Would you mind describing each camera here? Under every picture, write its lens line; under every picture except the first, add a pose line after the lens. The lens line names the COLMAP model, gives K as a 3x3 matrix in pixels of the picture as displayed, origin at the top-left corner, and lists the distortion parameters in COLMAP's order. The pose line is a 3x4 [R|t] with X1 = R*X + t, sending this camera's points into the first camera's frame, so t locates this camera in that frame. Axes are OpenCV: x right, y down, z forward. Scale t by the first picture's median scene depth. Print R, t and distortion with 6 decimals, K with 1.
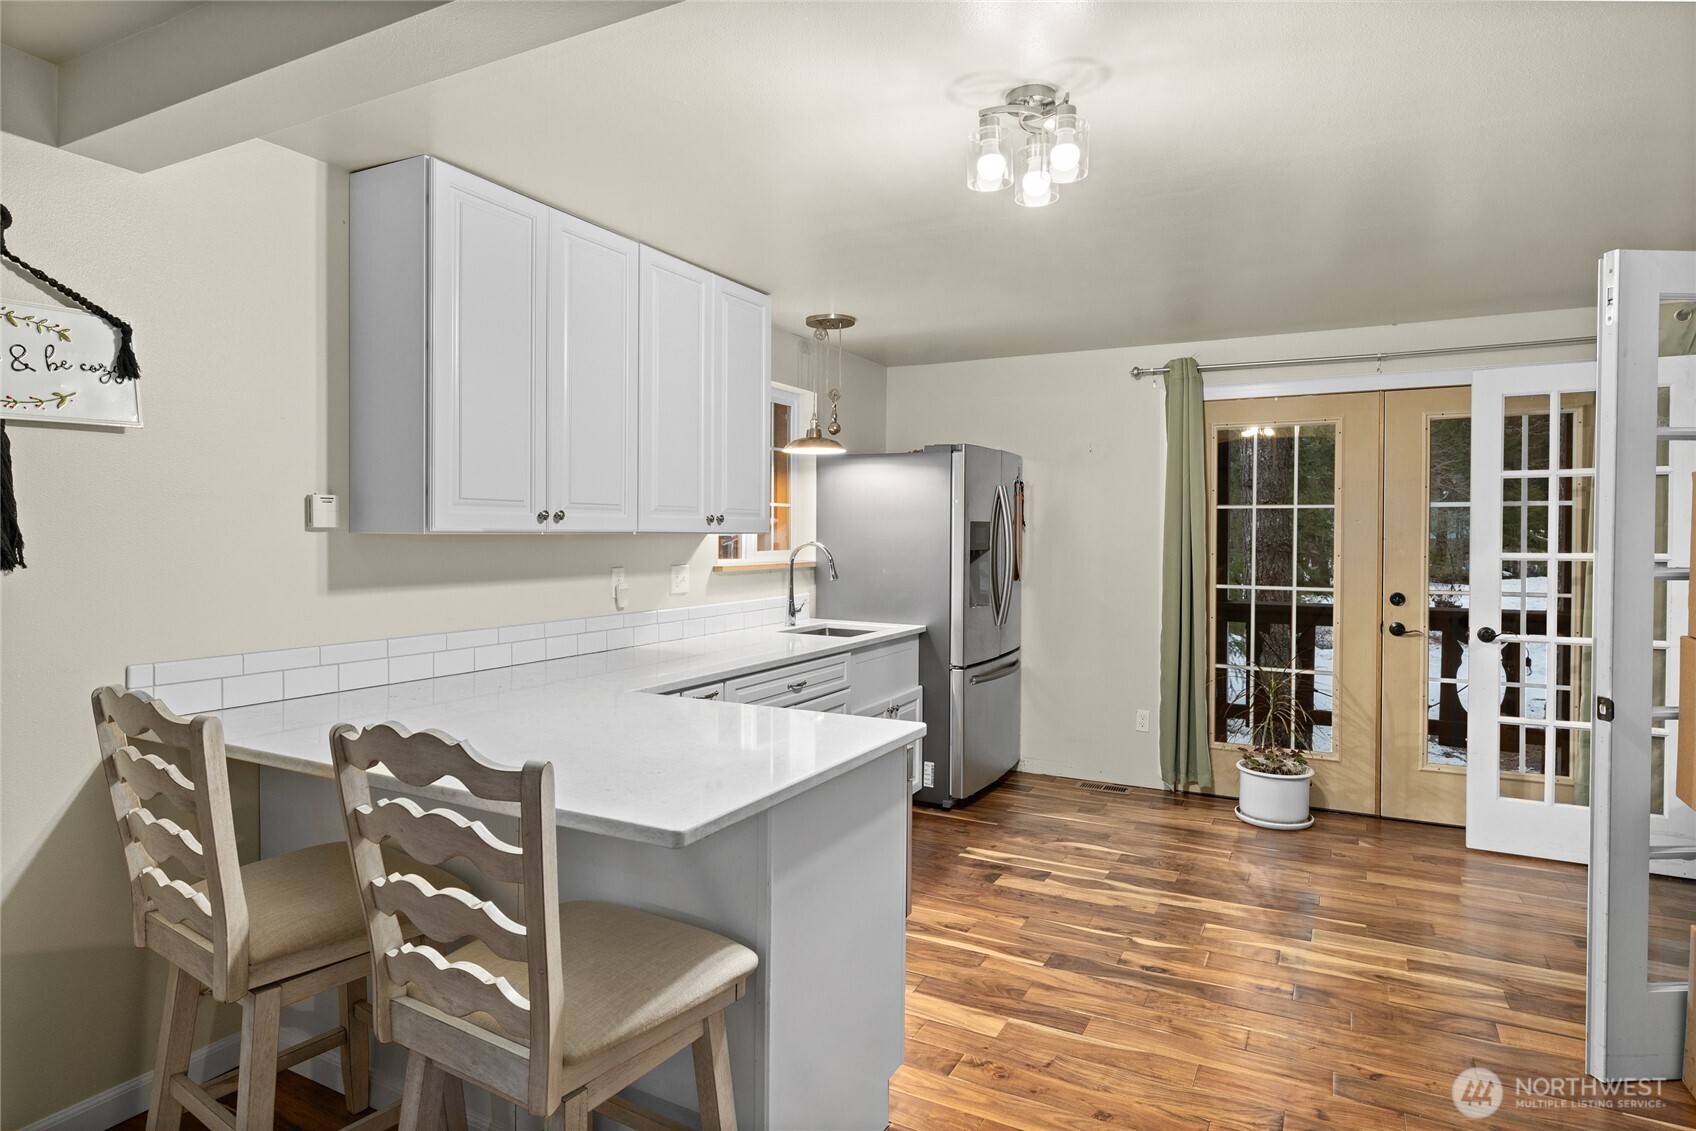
lens RADIAL K [[944.1, 0, 847.2], [0, 944.1, 539.5], [0, 0, 1]] dist [0.000887, 0.000198]
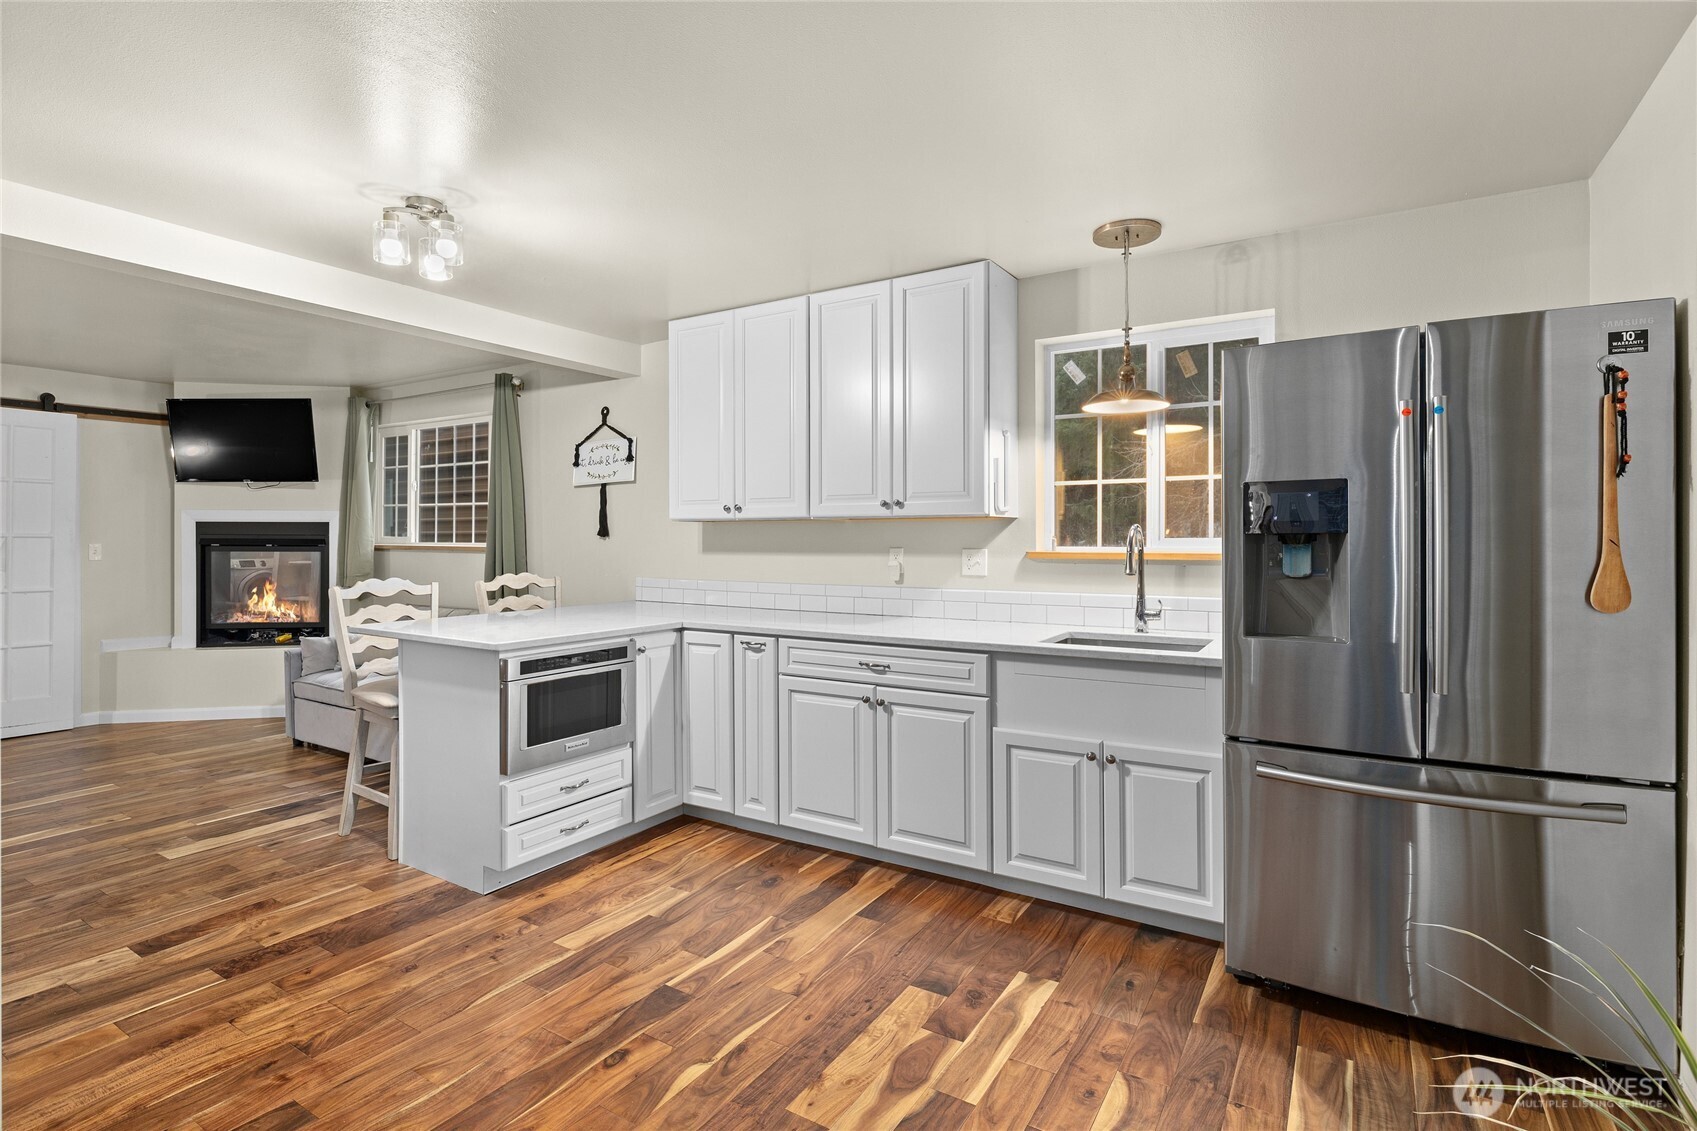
lens RADIAL K [[835.3, 0, 846.0], [0, 835.3, 541.2], [0, 0, 1]] dist [0.000480, 0.000148]
pose [[-0.072023, -0.001978, -0.997401, 0.861221], [-0.008062, 0.999967, -0.001401, 0.024456], [0.997370, 0.007941, -0.072037, 1.065977]]
